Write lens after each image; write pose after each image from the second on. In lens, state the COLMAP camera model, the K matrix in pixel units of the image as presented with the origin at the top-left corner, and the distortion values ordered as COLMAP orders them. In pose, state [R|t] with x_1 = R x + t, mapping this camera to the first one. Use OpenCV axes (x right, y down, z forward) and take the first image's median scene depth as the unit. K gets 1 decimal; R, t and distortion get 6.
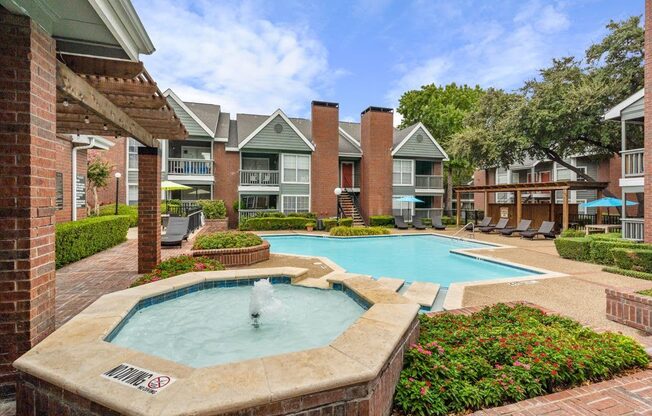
lens RADIAL K [[299.1, 0, 330.3], [0, 299.1, 202.5], [0, 0, 1]] dist [0.005968, 0.001115]
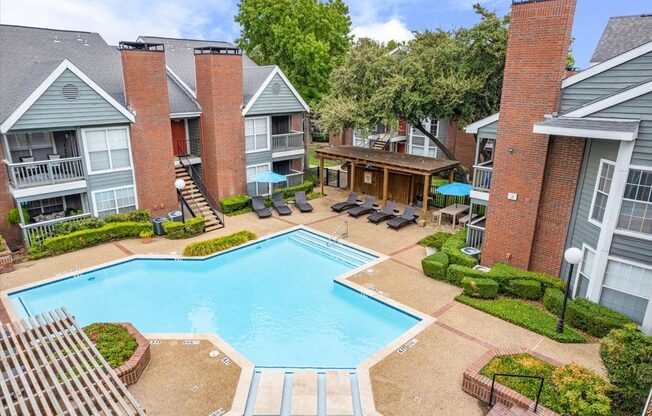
lens RADIAL K [[422.1, 0, 322.7], [0, 422.1, 210.8], [0, 0, 1]] dist [-0.010611, 0.006288]
pose [[0.891750, -0.125778, 0.434698, -0.105288], [-0.006350, 0.957025, 0.289936, -0.239318], [-0.452484, -0.261311, 0.852628, -0.046373]]
